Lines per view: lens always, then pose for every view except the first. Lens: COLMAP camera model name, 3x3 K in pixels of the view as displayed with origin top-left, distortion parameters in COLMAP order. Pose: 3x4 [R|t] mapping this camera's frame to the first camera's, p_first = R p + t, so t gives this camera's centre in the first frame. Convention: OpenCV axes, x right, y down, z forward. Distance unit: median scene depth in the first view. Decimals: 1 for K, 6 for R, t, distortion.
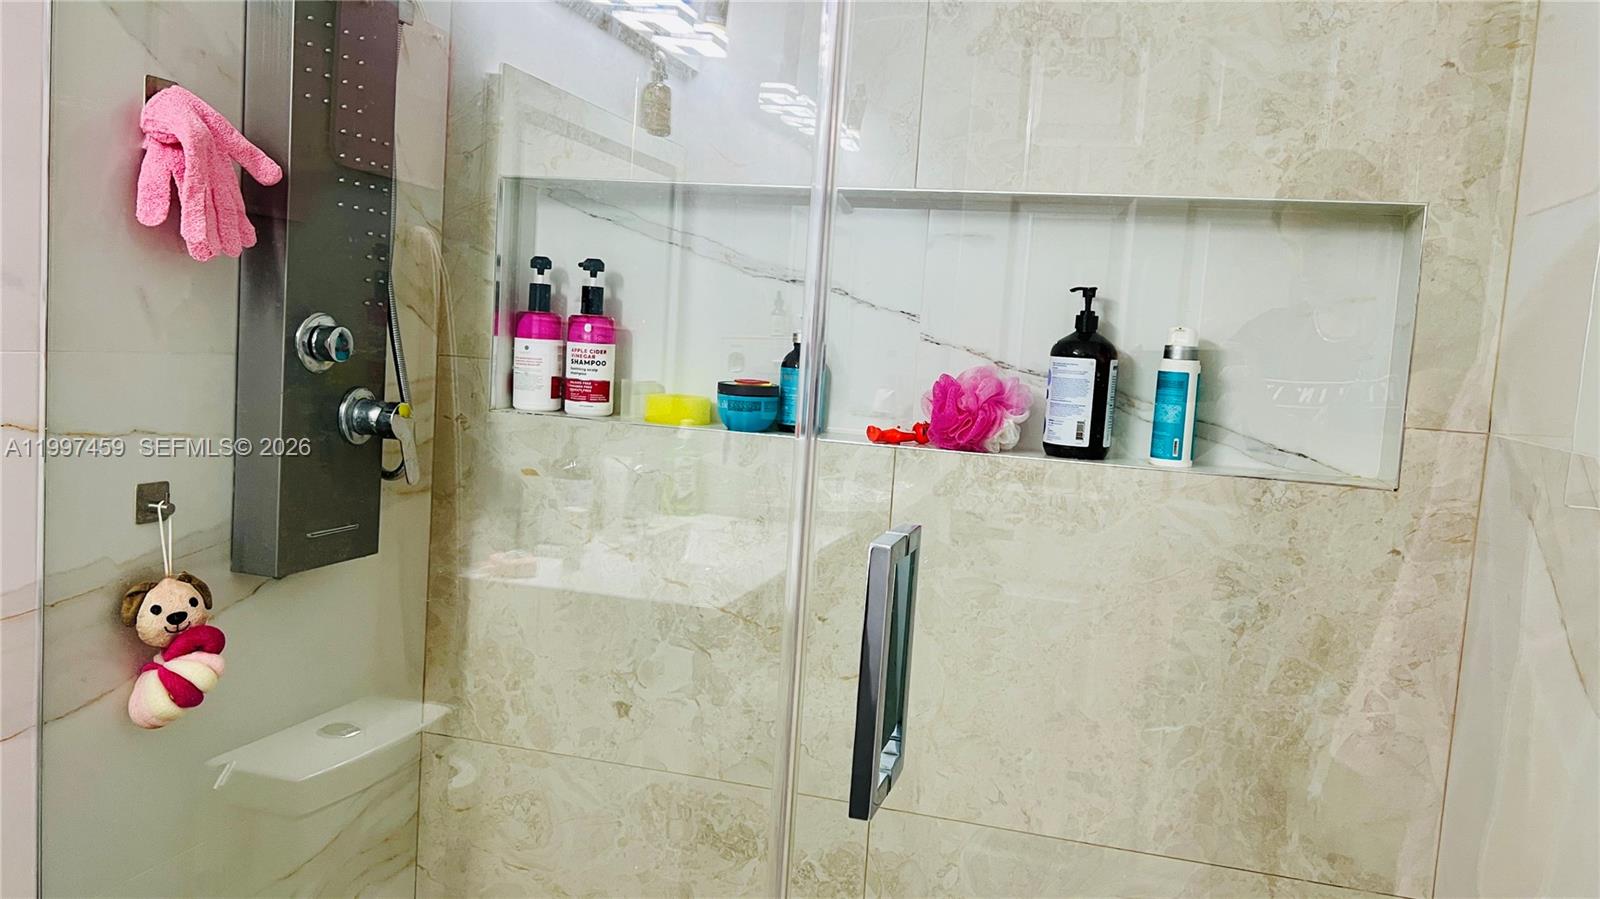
lens RADIAL K [[1236.3, 0, 848.5], [0, 1236.3, 450.6], [0, 0, 1]] dist [0.041135, -0.053393]
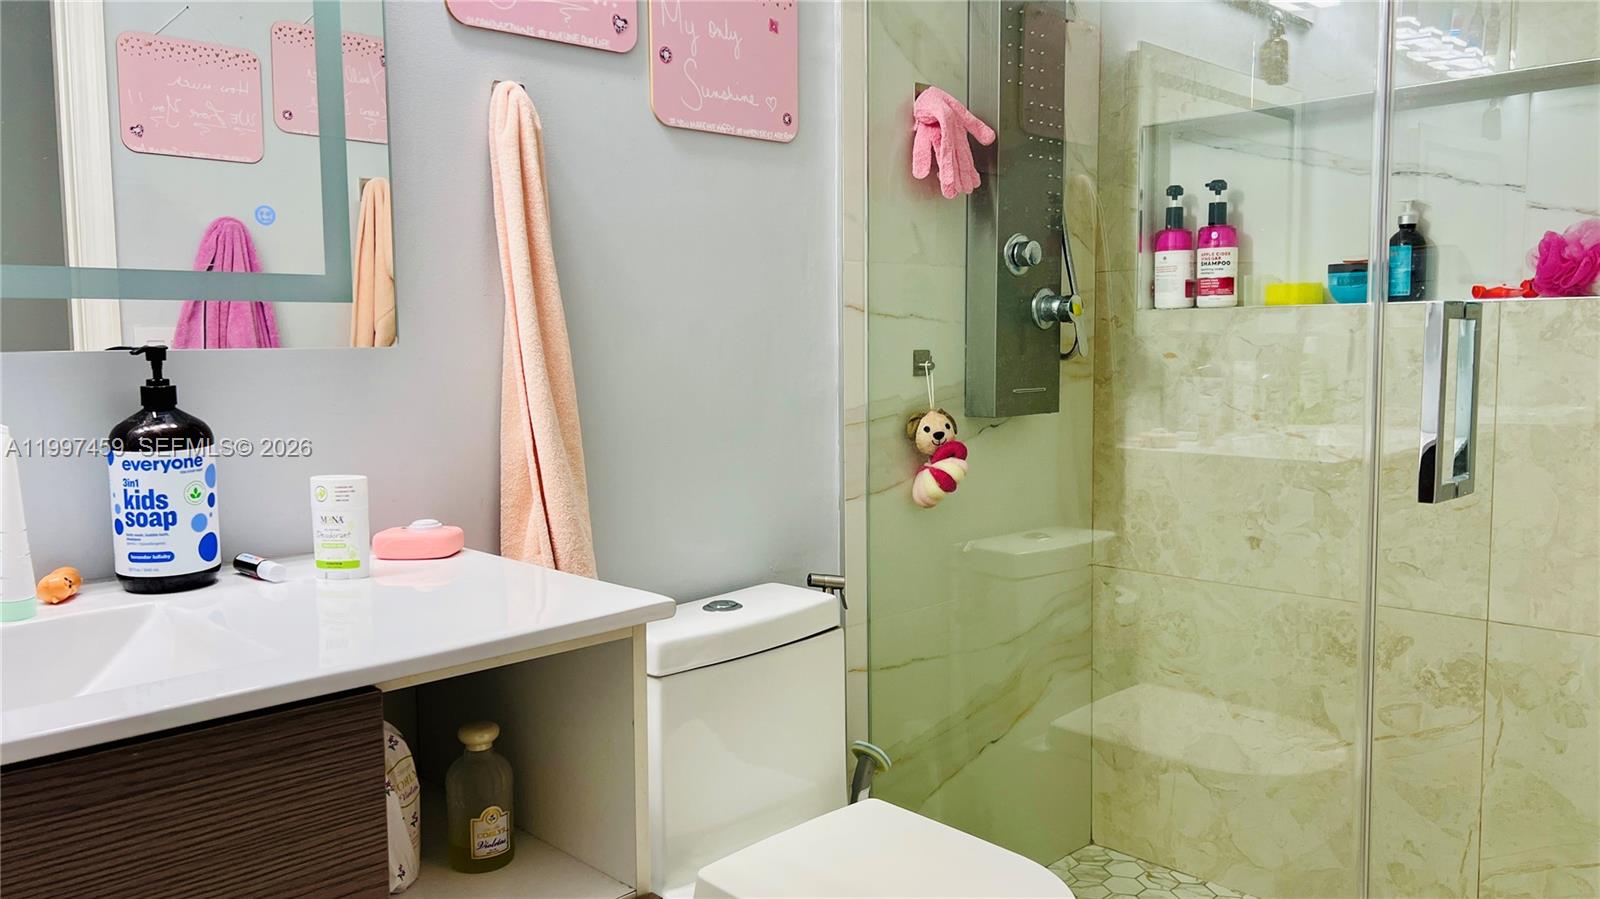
lens RADIAL K [[1215.8, 0, 804.4], [0, 1215.8, 434.0], [0, 0, 1]] dist [0.086657, -0.113901]
pose [[0.856877, -0.035403, -0.514304, 0.065246], [0.023787, 0.999292, -0.029157, 0.127846], [0.514972, 0.012750, 0.857112, -0.271382]]
